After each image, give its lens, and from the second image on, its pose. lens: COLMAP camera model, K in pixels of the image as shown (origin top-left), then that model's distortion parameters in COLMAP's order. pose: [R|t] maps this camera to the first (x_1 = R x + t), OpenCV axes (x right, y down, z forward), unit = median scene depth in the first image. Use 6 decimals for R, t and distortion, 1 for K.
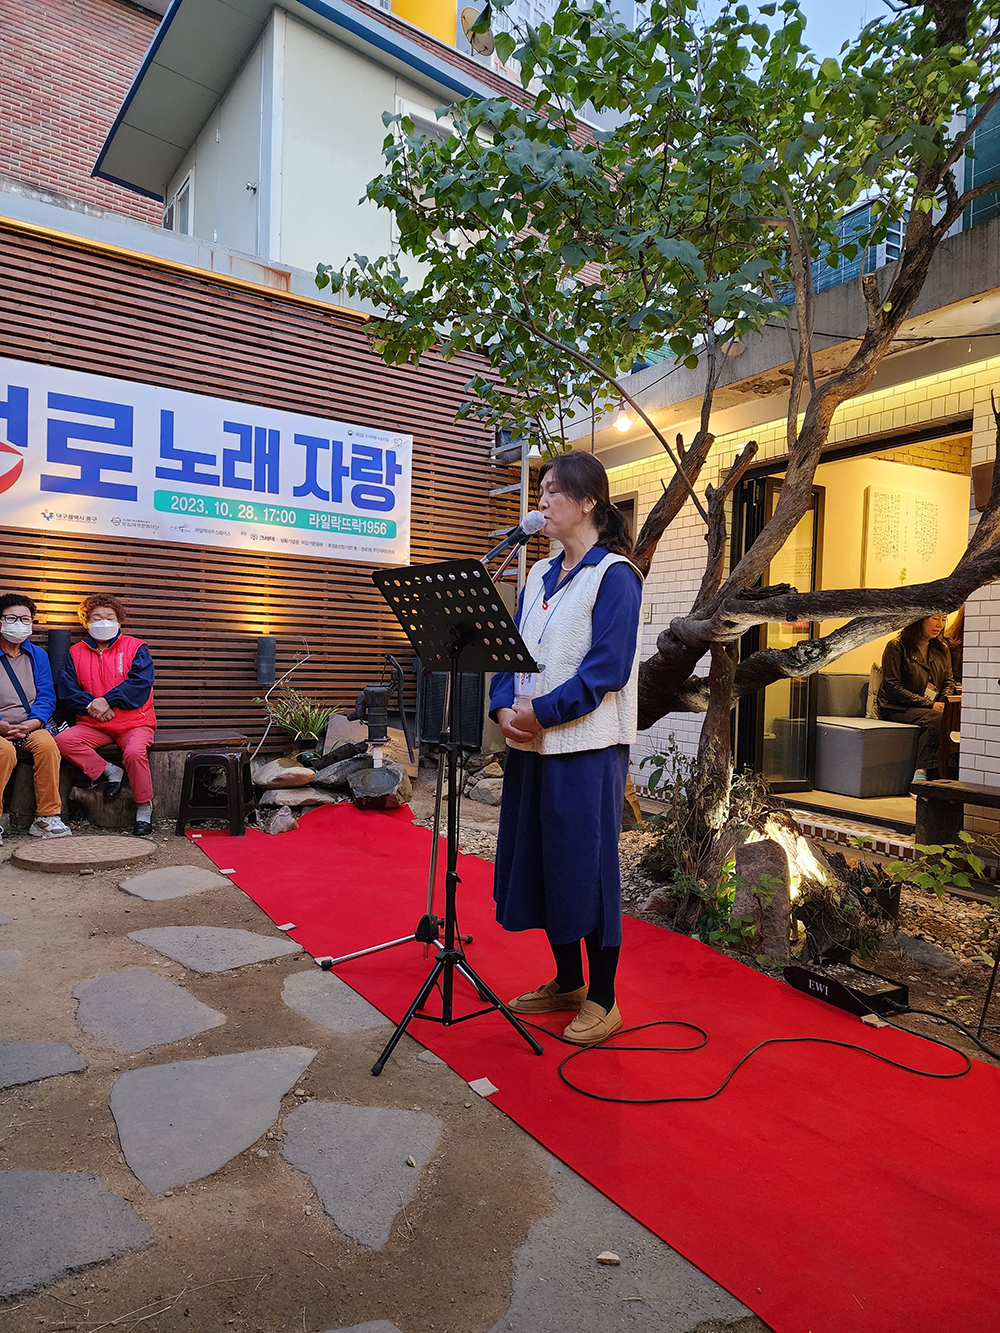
lens RADIAL K [[878.9, 0, 493.4], [0, 878.9, 663.9], [0, 0, 1]] dist [0.081639, -0.072881]
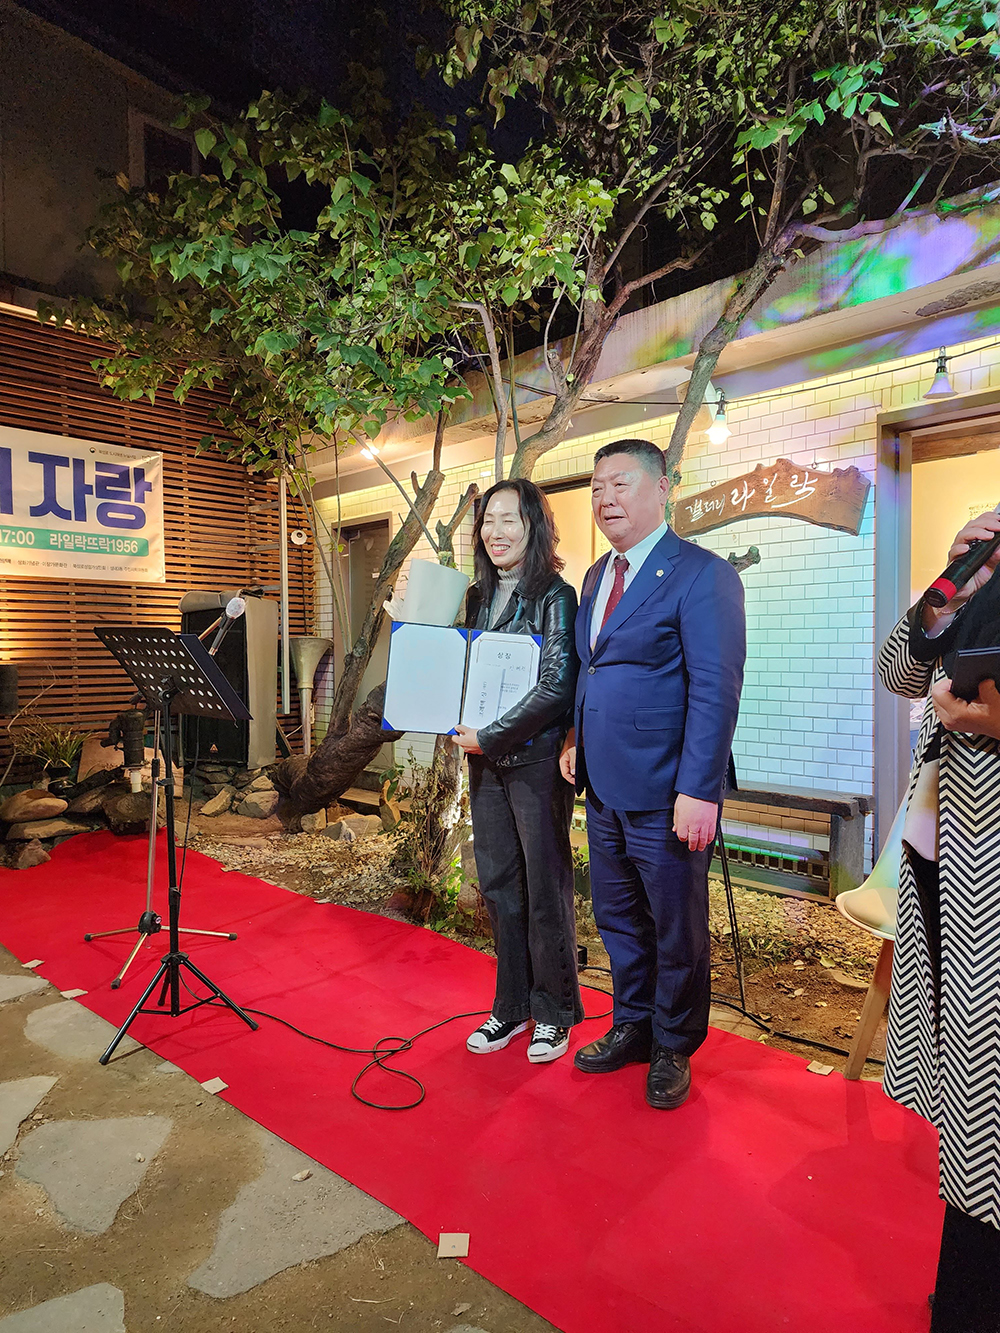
lens RADIAL K [[878.8, 0, 503.7], [0, 878.8, 670.0], [0, 0, 1]] dist [0.085759, -0.083558]
pose [[0.970654, -0.042656, 0.236669, 0.039744], [0.037926, 0.998980, 0.024503, -0.029010], [-0.237473, -0.014808, 0.971281, -0.078336]]
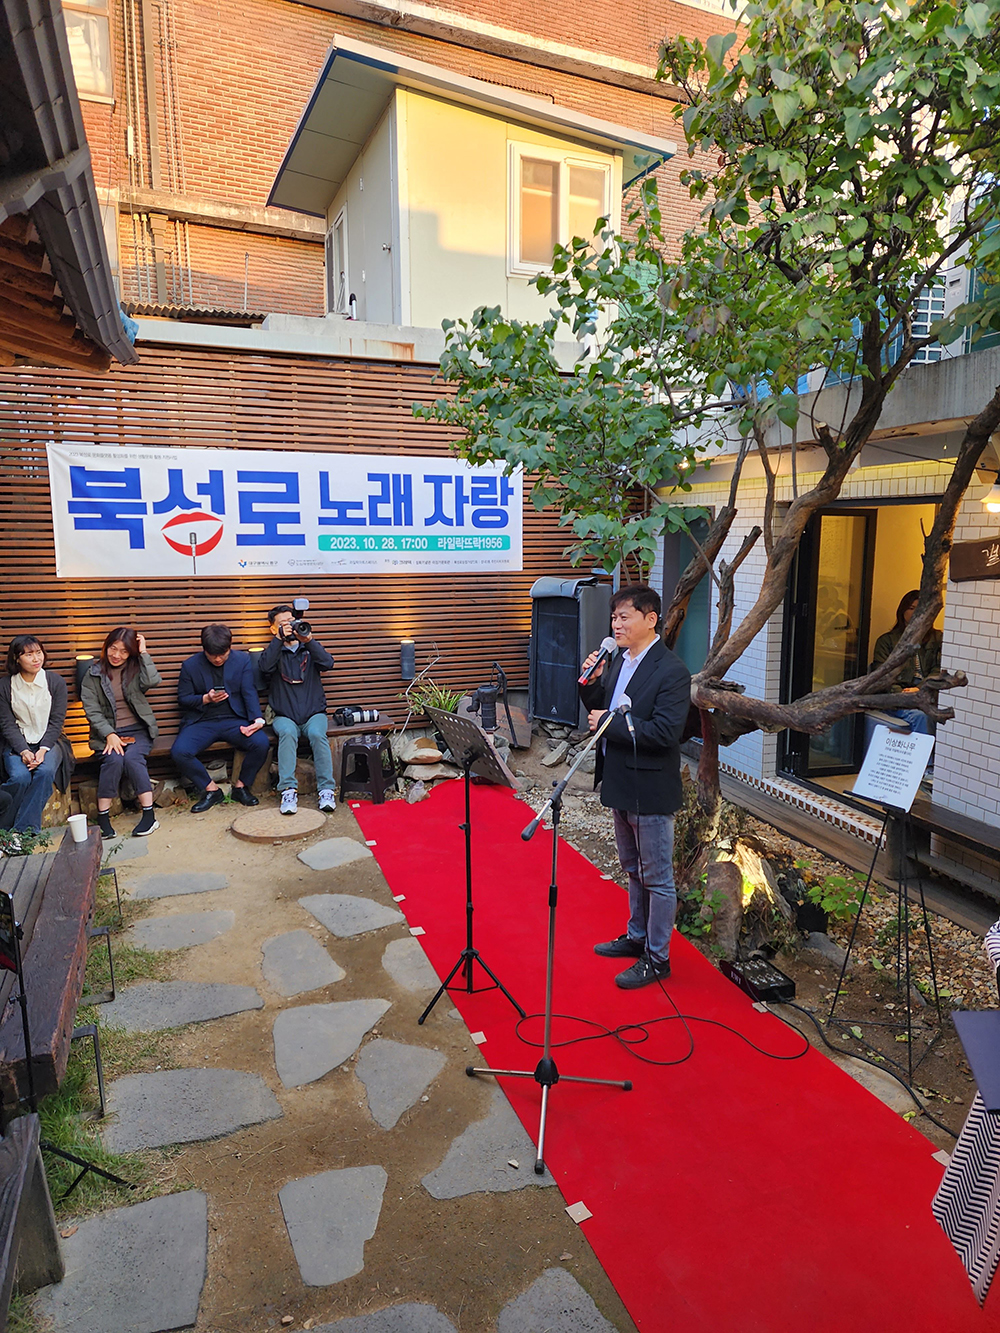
lens RADIAL K [[870.3, 0, 508.3], [0, 870.3, 651.8], [0, 0, 1]] dist [0.096414, -0.086105]
pose [[0.978488, -0.001276, -0.206300, 0.155270], [0.028327, 0.991341, 0.128225, -0.184329], [0.204350, -0.131310, 0.970051, -0.205322]]
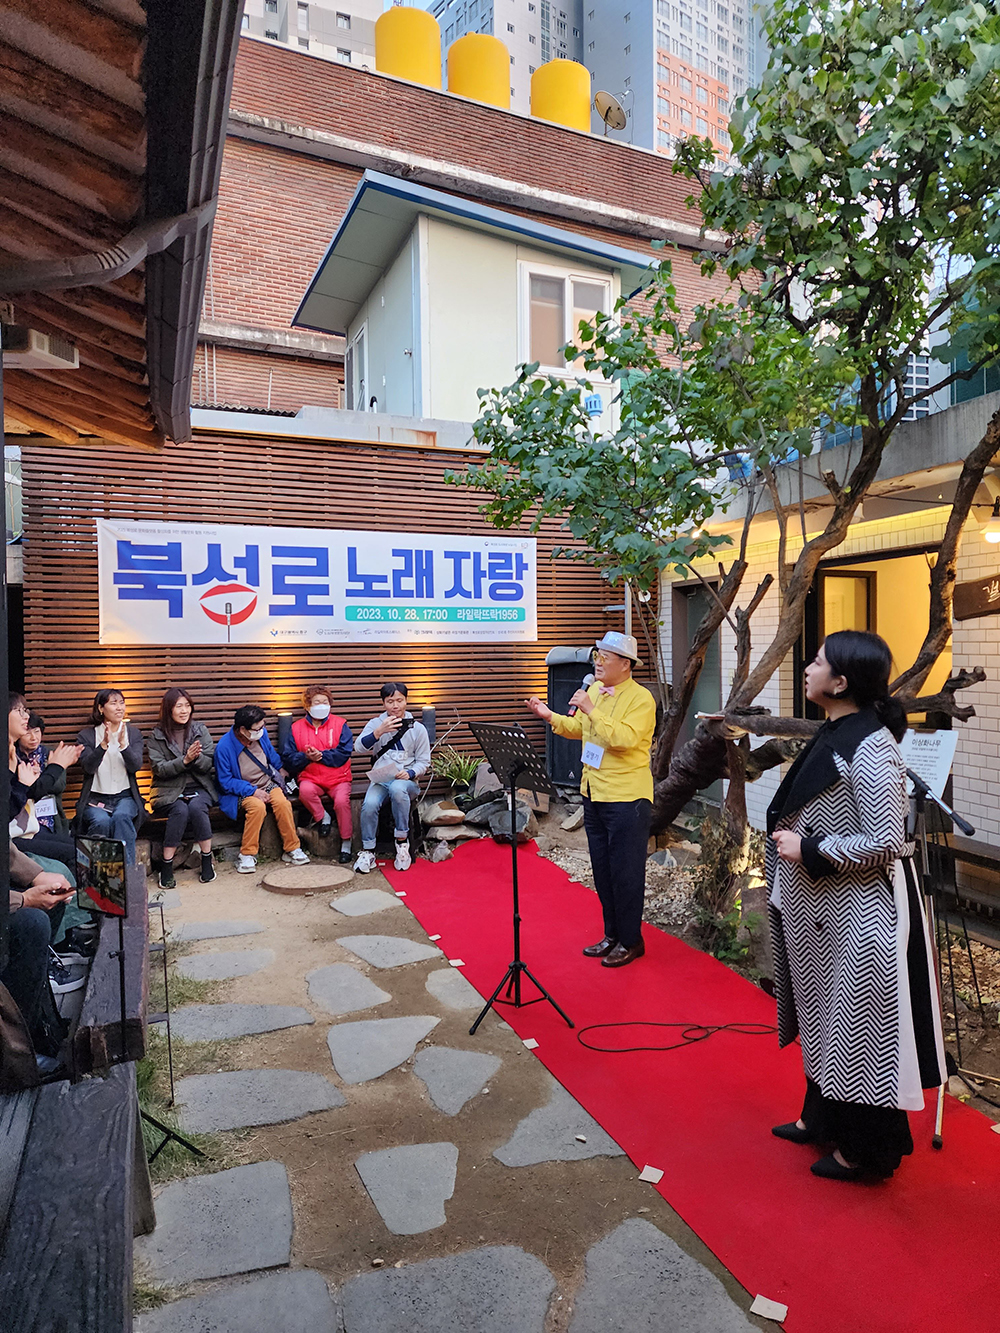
lens RADIAL K [[869.8, 0, 500.8], [0, 869.8, 657.0], [0, 0, 1]] dist [0.102371, -0.093267]
pose [[0.978862, -0.038942, -0.200782, 0.120425], [0.039383, 0.999223, -0.001800, -0.106474], [0.200696, -0.006145, 0.979634, -0.267262]]
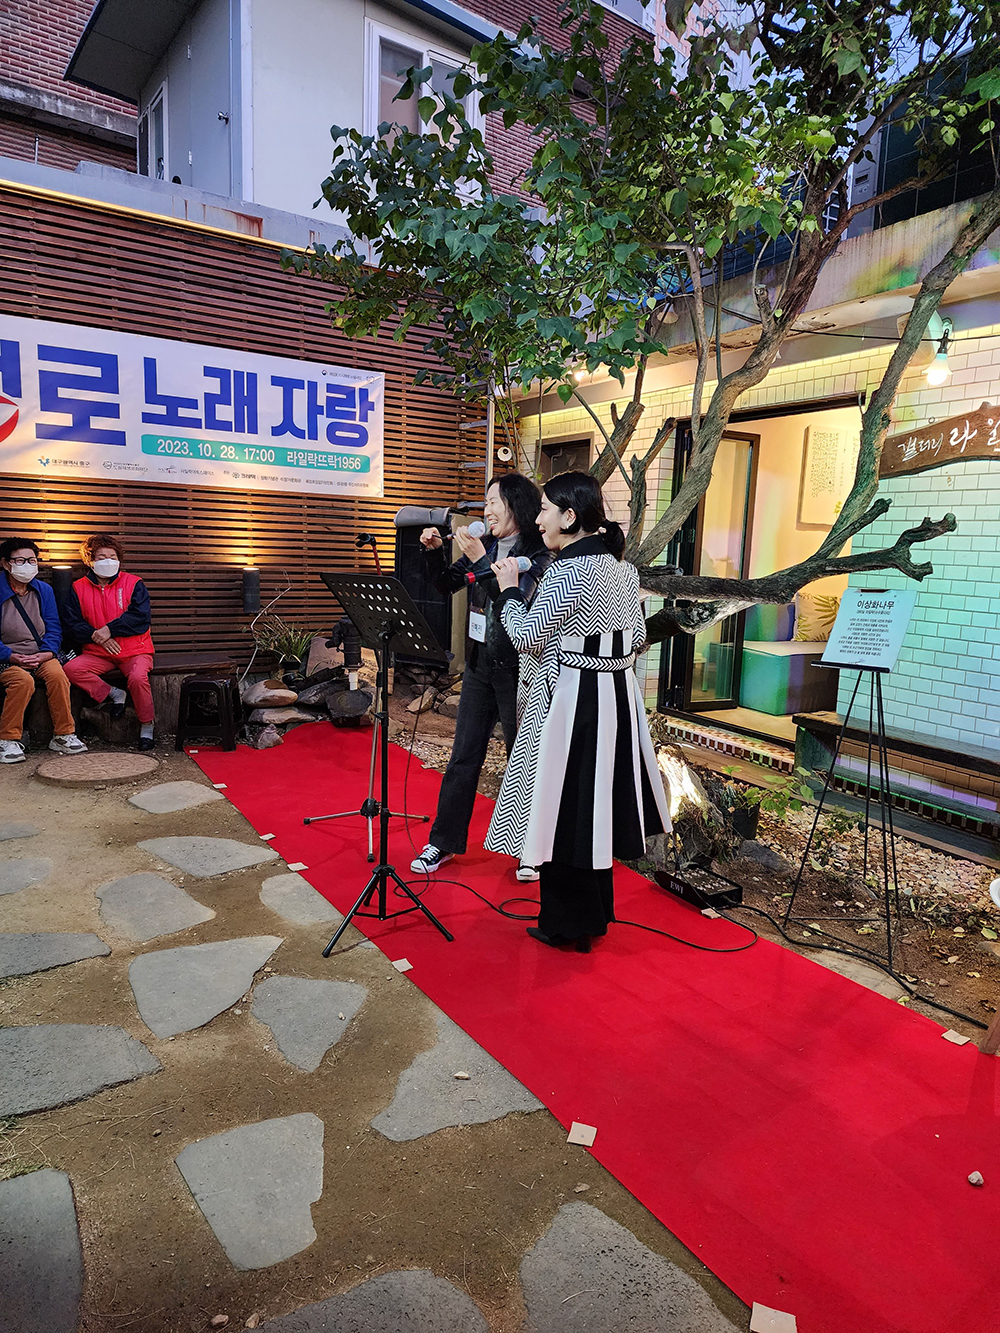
lens RADIAL K [[880.2, 0, 509.2], [0, 880.2, 658.6], [0, 0, 1]] dist [0.075878, -0.067376]
pose [[0.999894, 0.003557, 0.014087, 0.052614], [-0.005356, 0.991520, 0.129841, -0.068876], [-0.013506, -0.129903, 0.991435, -0.118876]]
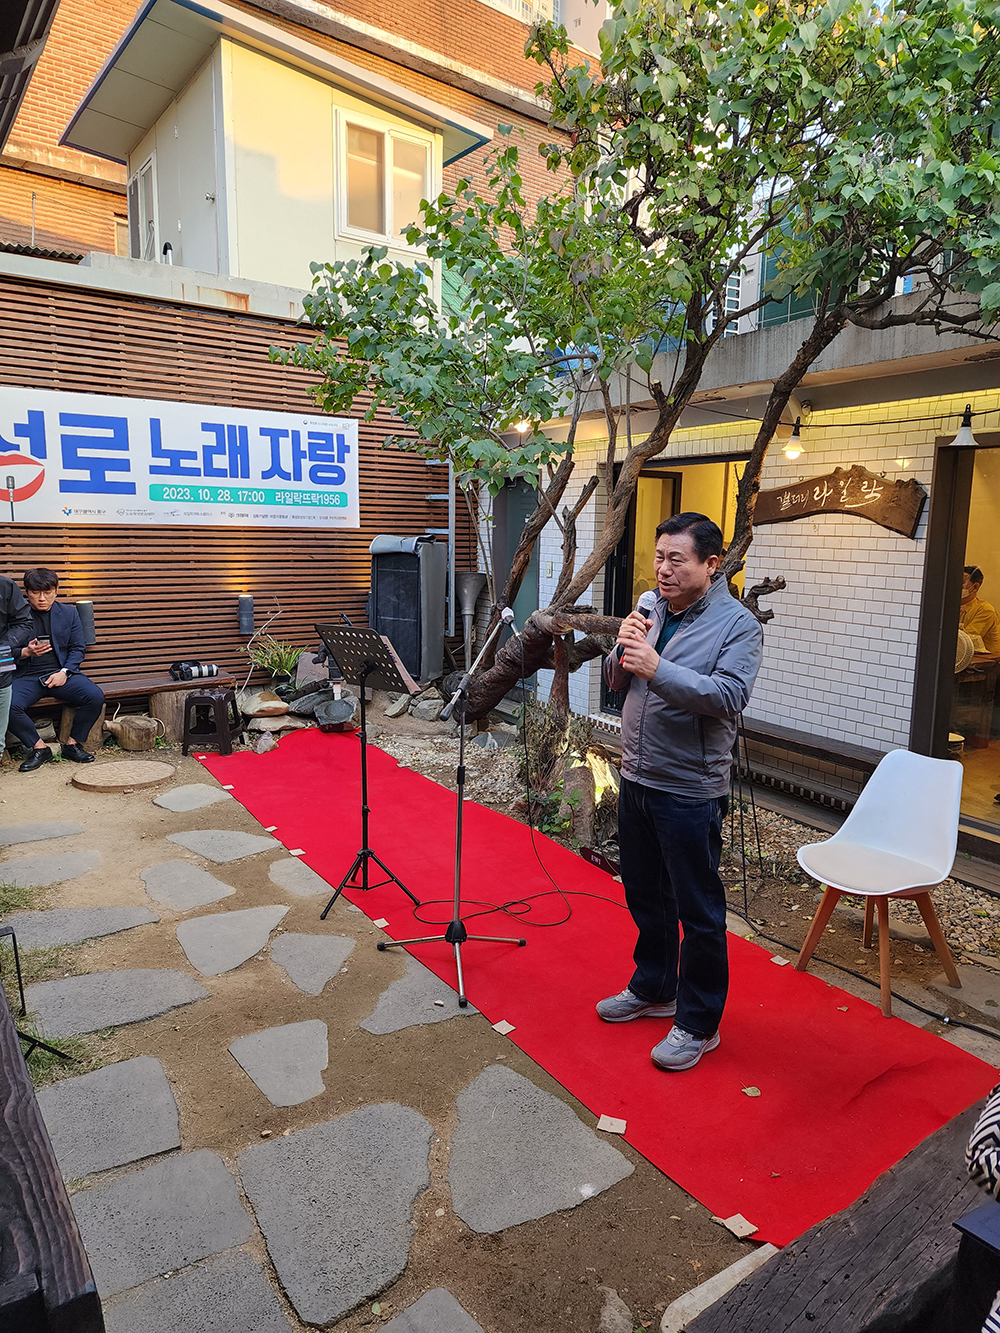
lens RADIAL K [[877.5, 0, 504.0], [0, 877.5, 647.0], [0, 0, 1]] dist [0.085559, -0.076609]
pose [[0.999380, -0.019338, 0.029421, 0.078907], [0.015192, 0.990709, 0.135148, -0.131227], [-0.031761, -0.134617, 0.990389, -0.292171]]
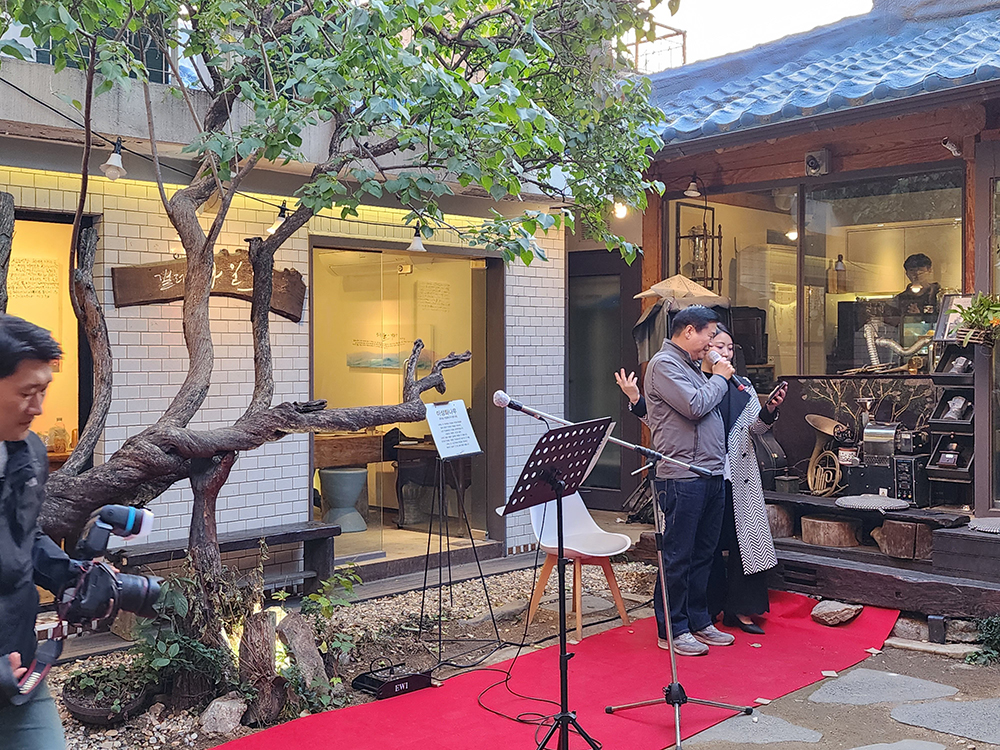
lens RADIAL K [[1162.5, 0, 478.7], [0, 1162.5, 370.2], [0, 0, 1]] dist [0.161639, -0.400007]
pose [[-0.248623, -0.049180, 0.967351, -0.758303], [-0.002542, 0.998740, 0.050122, -0.124440], [-0.968597, 0.010003, -0.248435, 0.695973]]
